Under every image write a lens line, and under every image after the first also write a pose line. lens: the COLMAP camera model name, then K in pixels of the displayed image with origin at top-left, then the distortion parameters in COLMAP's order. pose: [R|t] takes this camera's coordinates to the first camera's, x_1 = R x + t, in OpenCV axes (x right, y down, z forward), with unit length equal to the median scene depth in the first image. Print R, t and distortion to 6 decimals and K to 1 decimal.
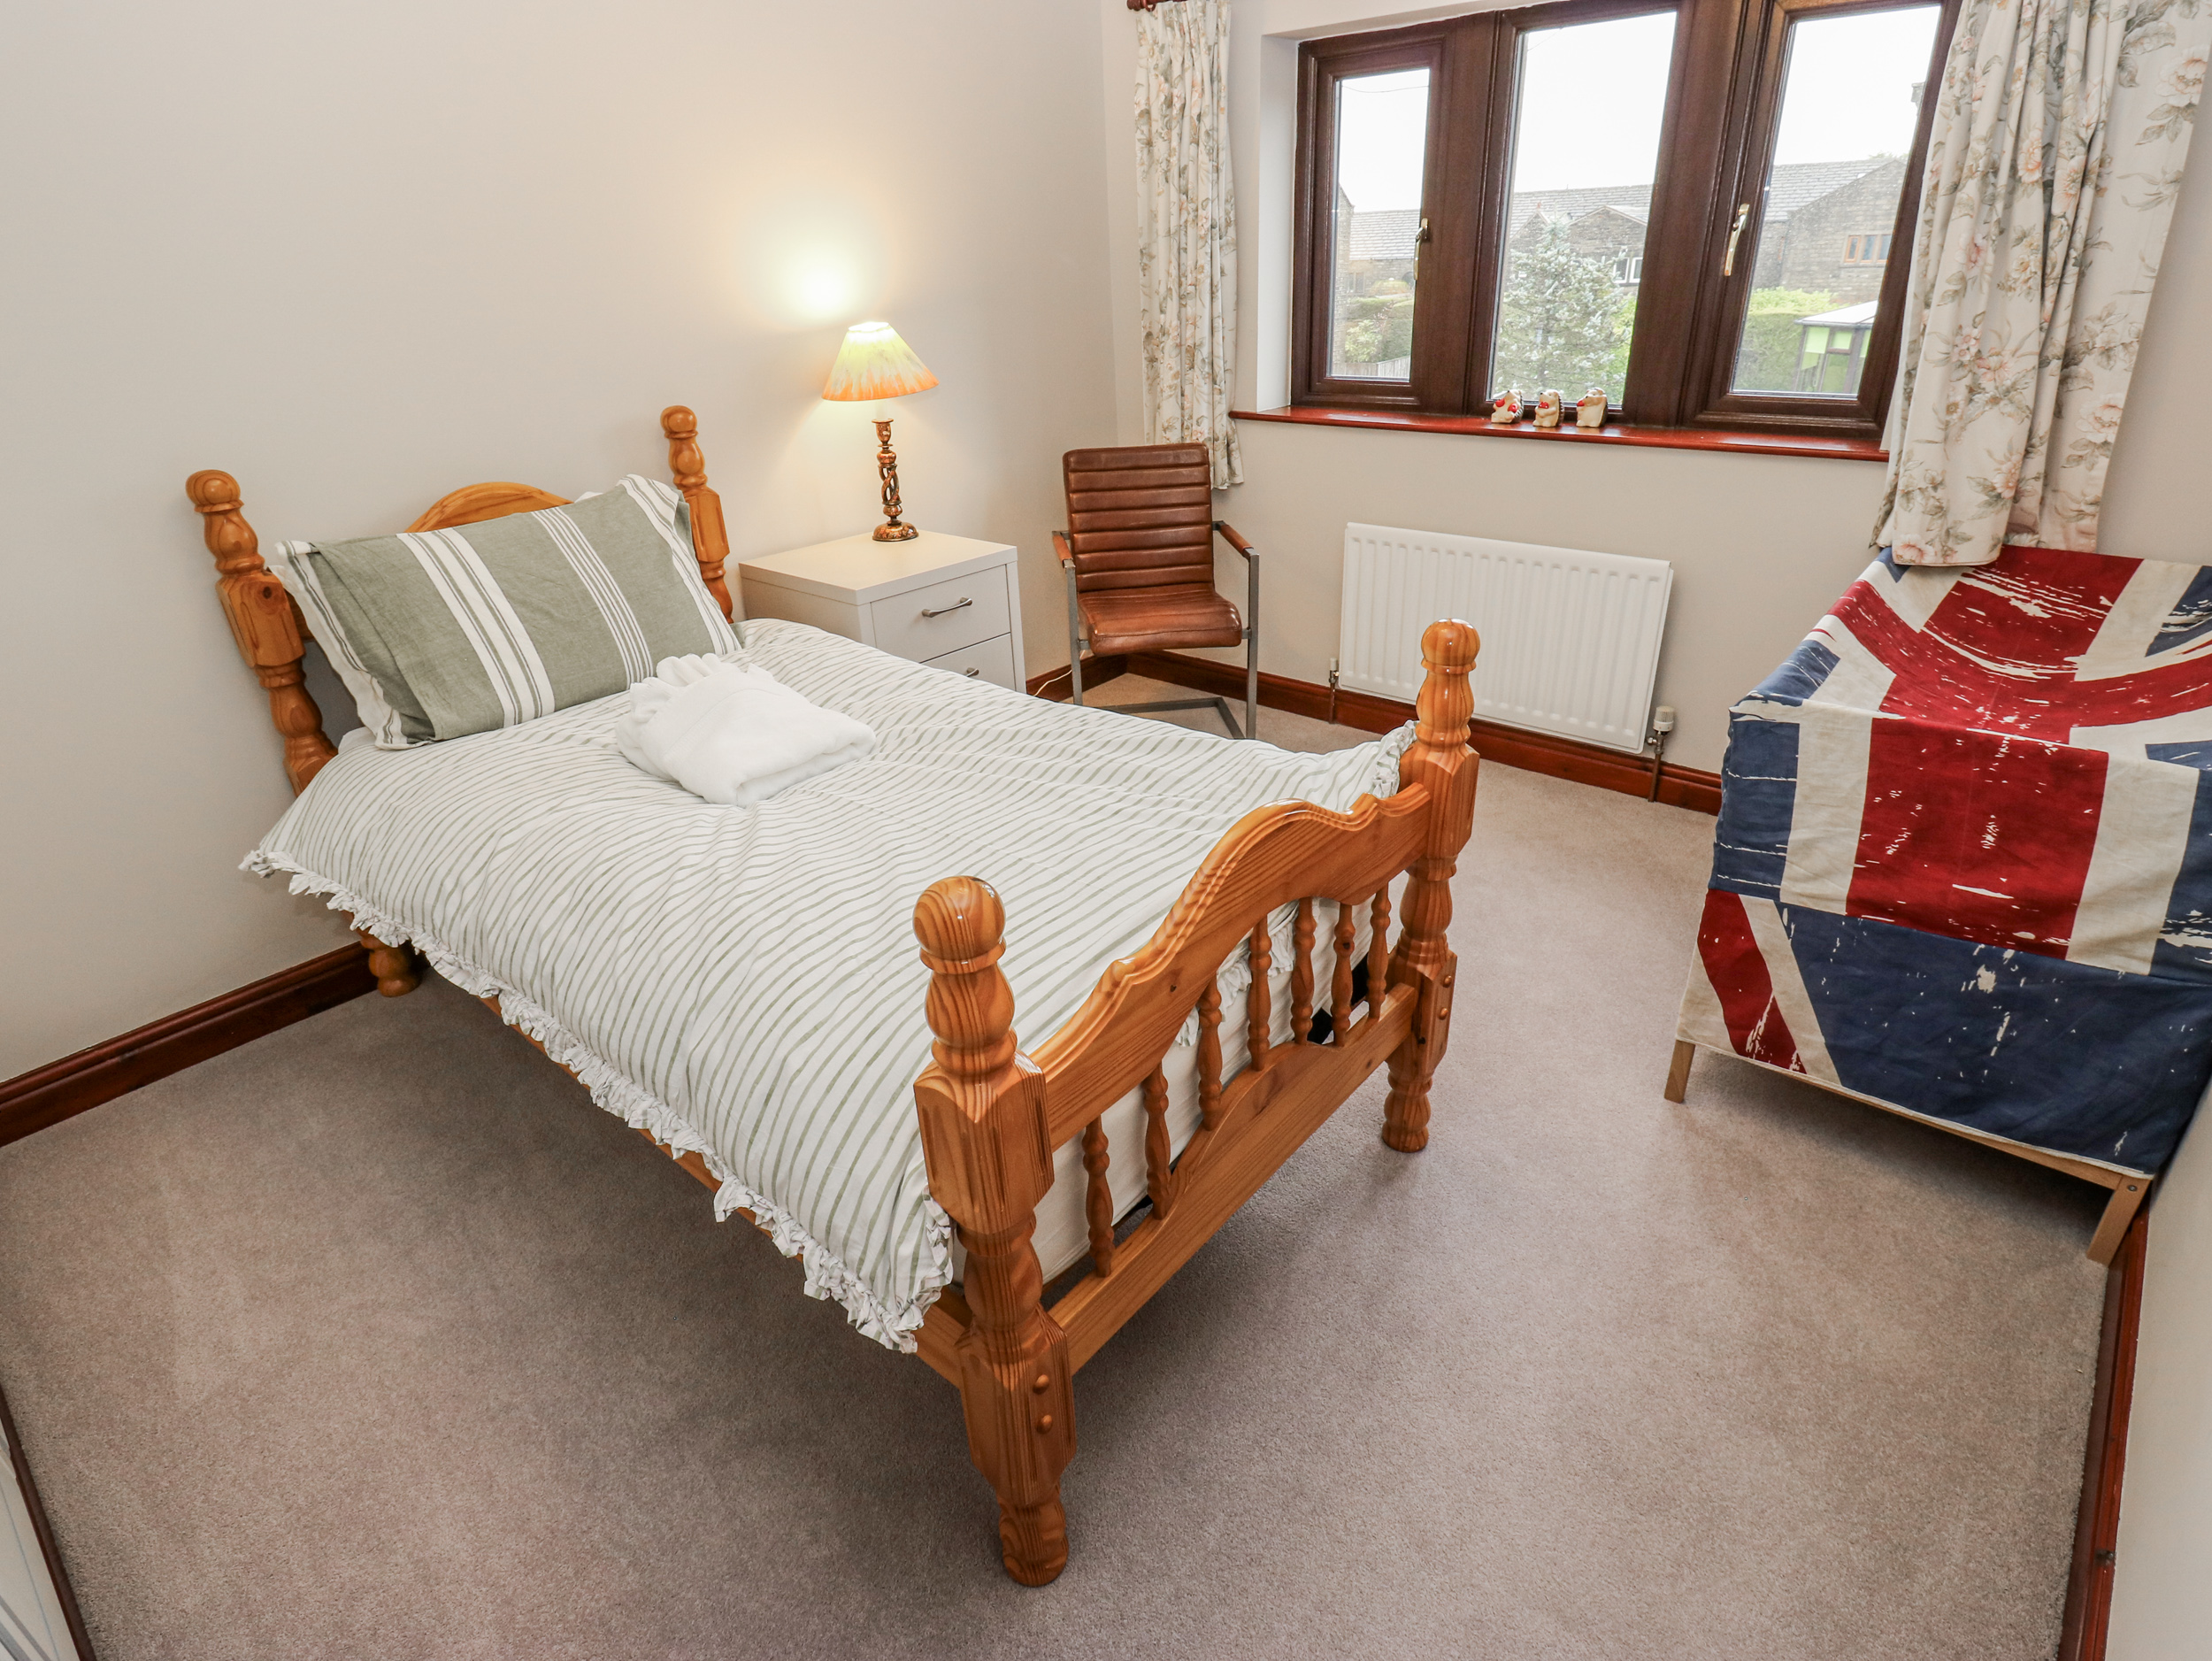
lens RADIAL K [[1165.8, 0, 1138.0], [0, 1165.8, 825.9], [0, 0, 1]] dist [0.014781, -0.000518]
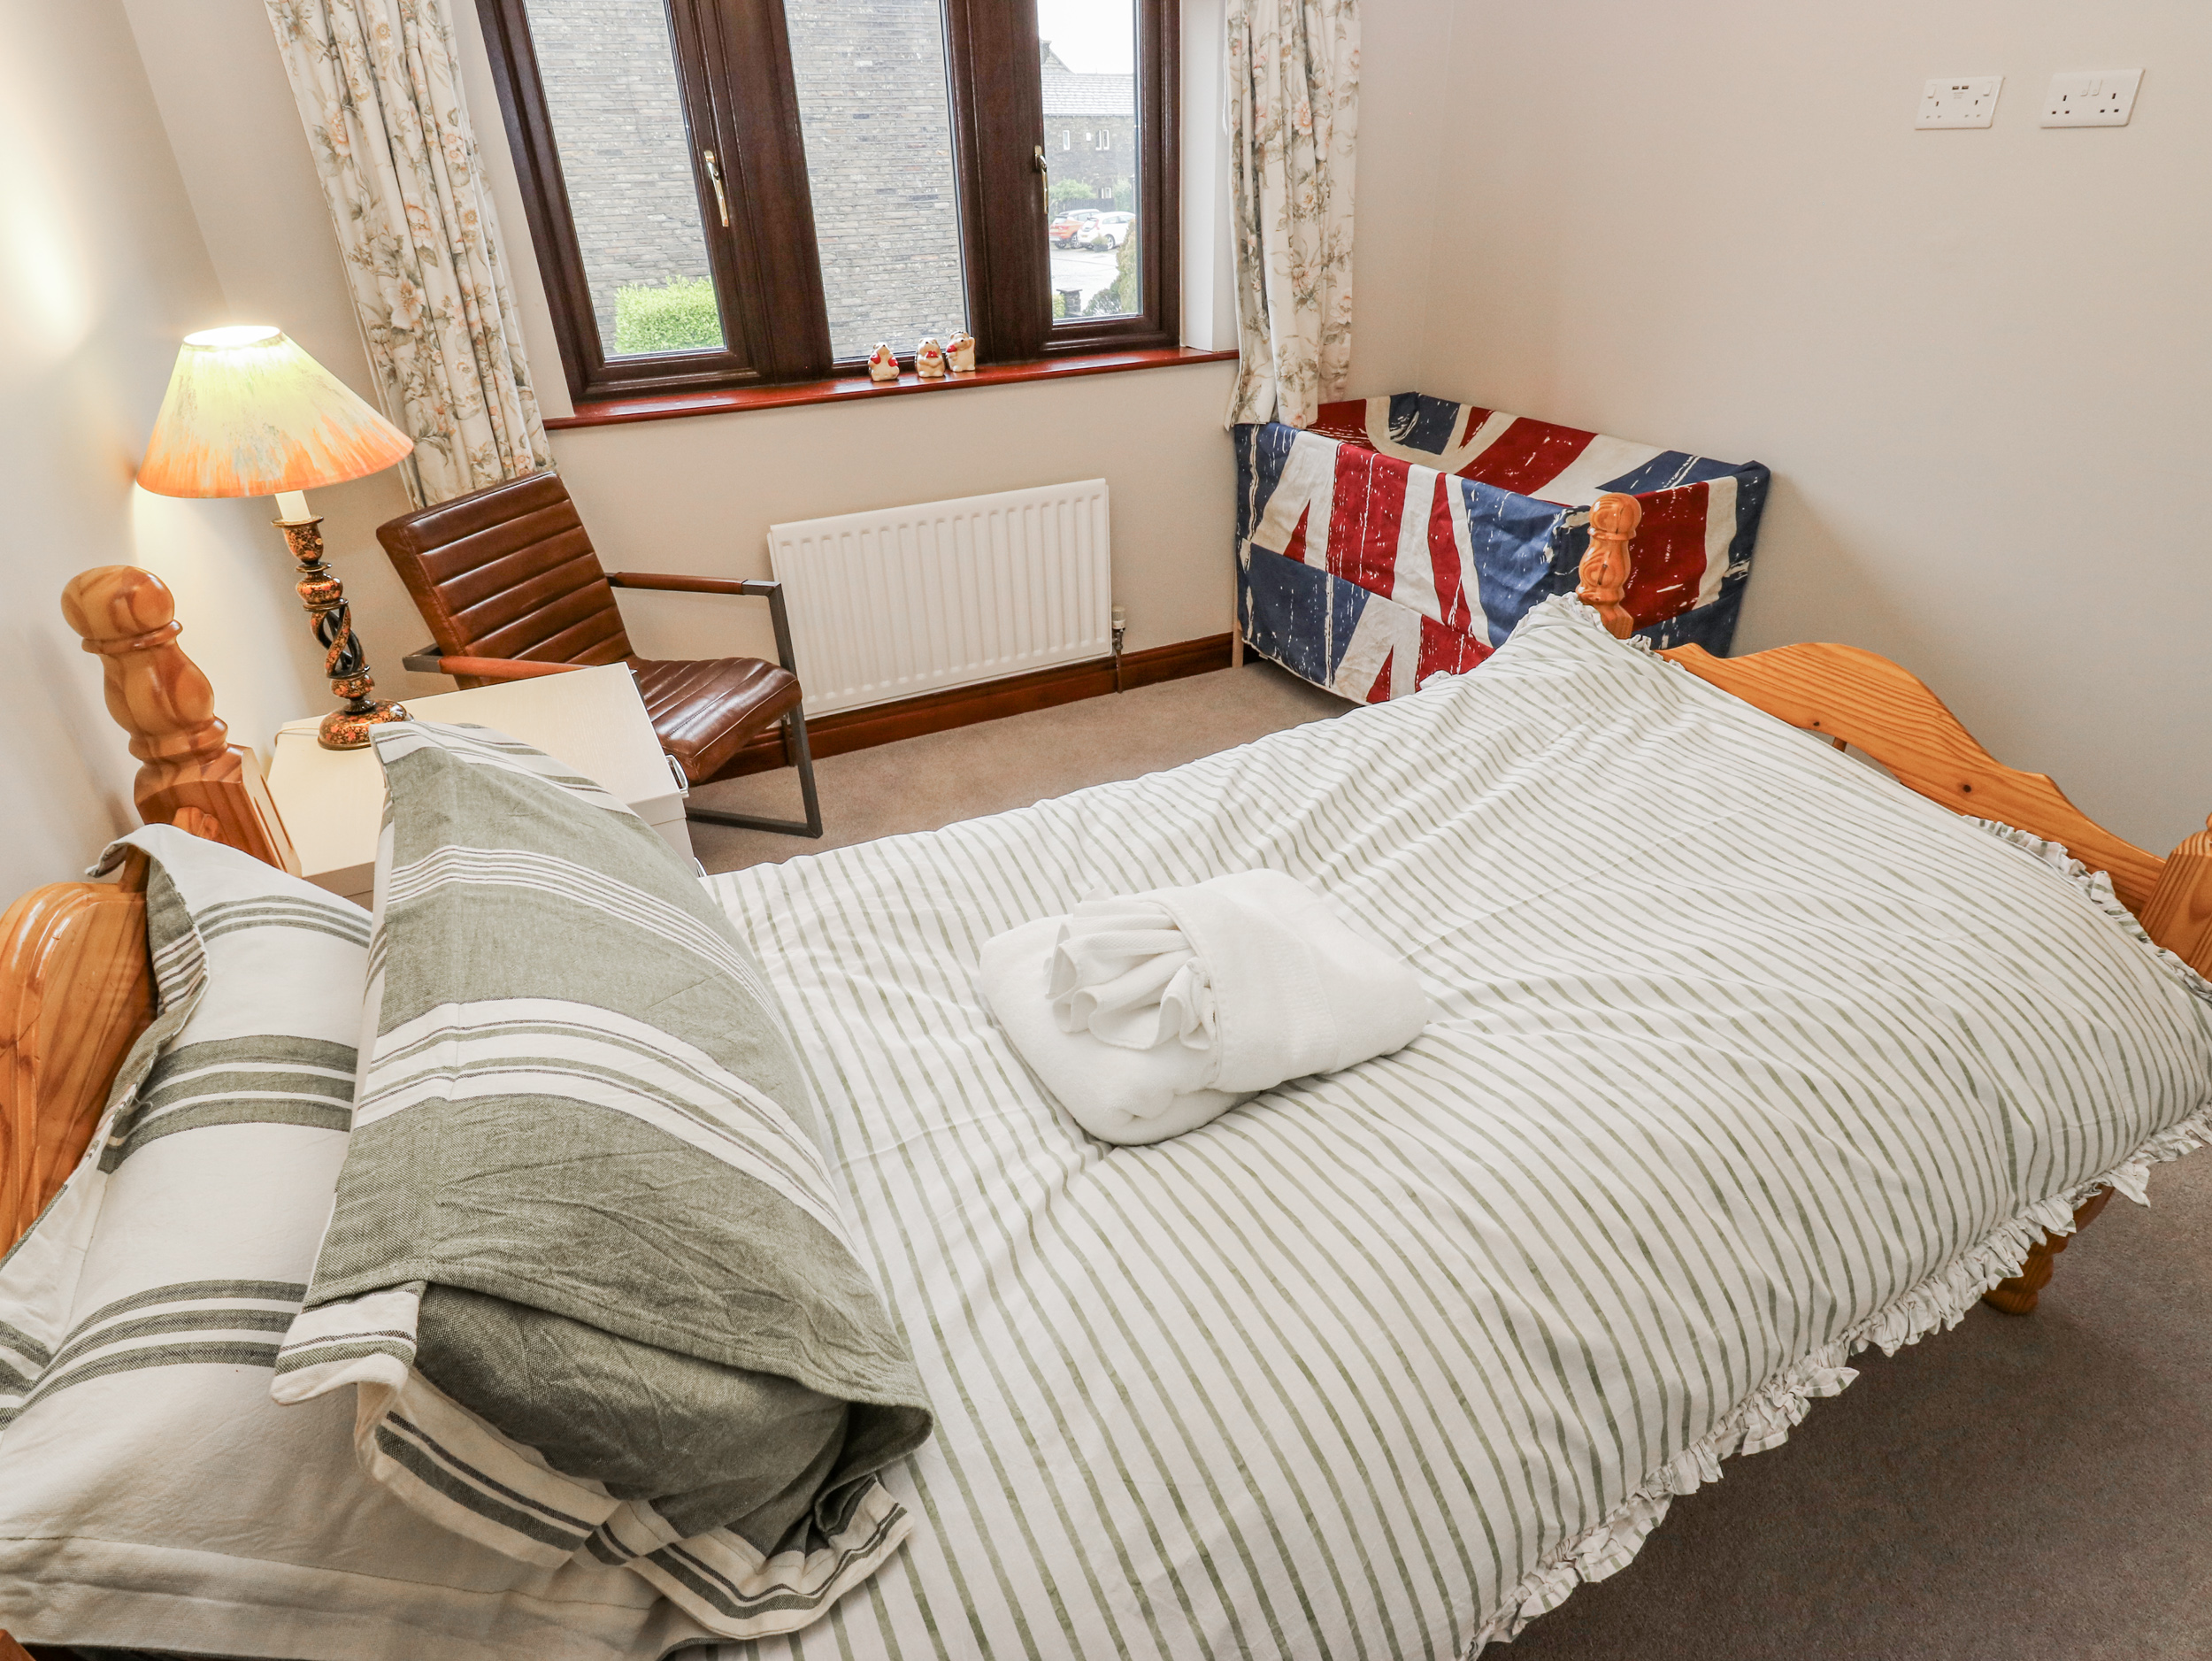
lens RADIAL K [[1165.8, 0, 1138.0], [0, 1165.8, 825.9], [0, 0, 1]] dist [0.014781, -0.000518]
pose [[0.390276, -0.438148, 0.809760, -0.541903], [0.418265, 0.867885, 0.268009, -0.214706], [-0.820206, 0.234097, 0.521977, 0.461821]]
